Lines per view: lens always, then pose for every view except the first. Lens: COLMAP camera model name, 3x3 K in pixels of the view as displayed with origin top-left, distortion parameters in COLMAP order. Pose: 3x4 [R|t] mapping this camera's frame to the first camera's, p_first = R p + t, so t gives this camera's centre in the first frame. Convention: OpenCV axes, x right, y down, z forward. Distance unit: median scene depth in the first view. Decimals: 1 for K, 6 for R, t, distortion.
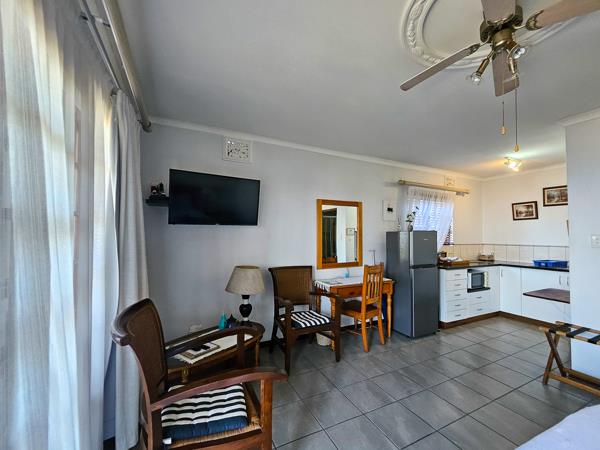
lens RADIAL K [[254.3, 0, 298.2], [0, 254.3, 228.0], [0, 0, 1]] dist [-0.000738, -0.000095]
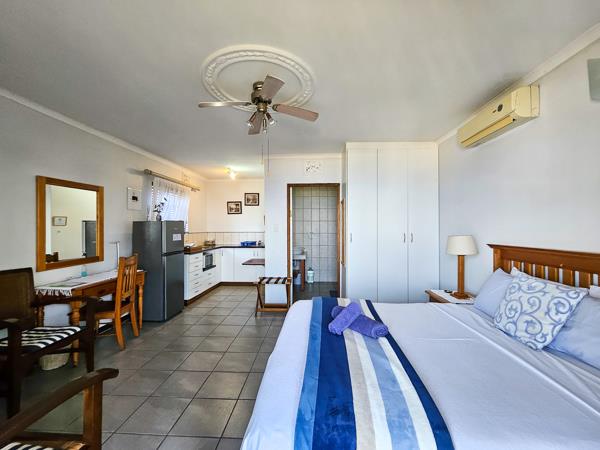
lens RADIAL K [[251.9, 0, 313.0], [0, 251.9, 222.2], [0, 0, 1]] dist [-0.001948, -0.000325]
pose [[0.452090, 0.007416, 0.891941, -0.197906], [-0.018594, 0.999826, 0.001112, 0.003907], [-0.891778, -0.017088, 0.452150, -0.026472]]
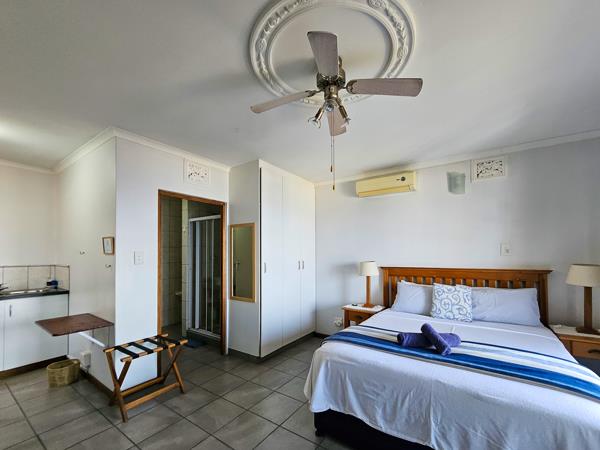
lens RADIAL K [[239.5, 0, 309.2], [0, 239.5, 246.9], [0, 0, 1]] dist [0.000227, -0.000013]
pose [[-0.510184, 0.012577, 0.859973, -0.051725], [-0.025643, 0.999226, -0.029826, 0.012474], [-0.859683, -0.037269, -0.509467, 0.589836]]
